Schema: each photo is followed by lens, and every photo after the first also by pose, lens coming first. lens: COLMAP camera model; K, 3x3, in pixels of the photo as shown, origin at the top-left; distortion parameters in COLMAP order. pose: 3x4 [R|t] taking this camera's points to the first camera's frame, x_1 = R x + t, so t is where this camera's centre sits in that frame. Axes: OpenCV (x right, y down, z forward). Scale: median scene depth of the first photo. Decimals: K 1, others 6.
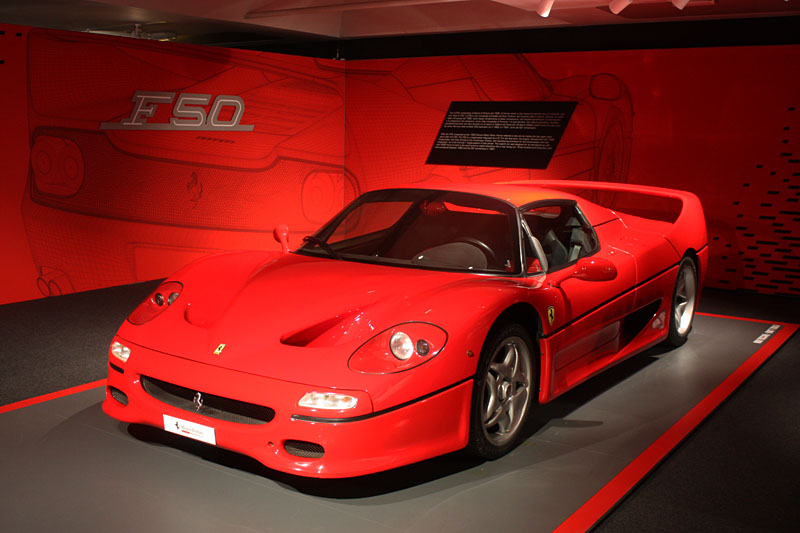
lens RADIAL K [[891.7, 0, 399.7], [0, 891.7, 265.7], [0, 0, 1]] dist [-0.018994, 0.000000]
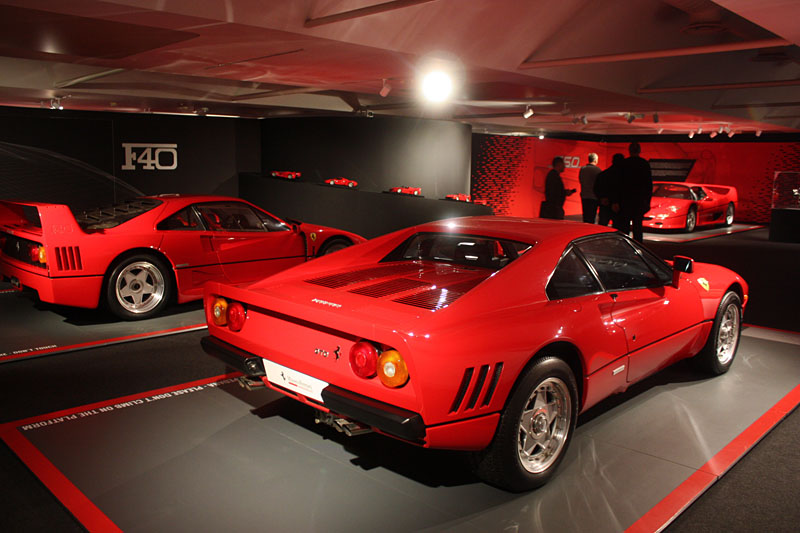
lens RADIAL K [[674.6, 0, 400.6], [0, 674.6, 267.4], [0, 0, 1]] dist [-0.076408, -0.002850]
pose [[0.984017, 0.027583, -0.175924, -0.522388], [-0.028082, 0.999606, -0.000348, 0.285572], [0.175845, 0.005282, 0.984404, -1.891229]]
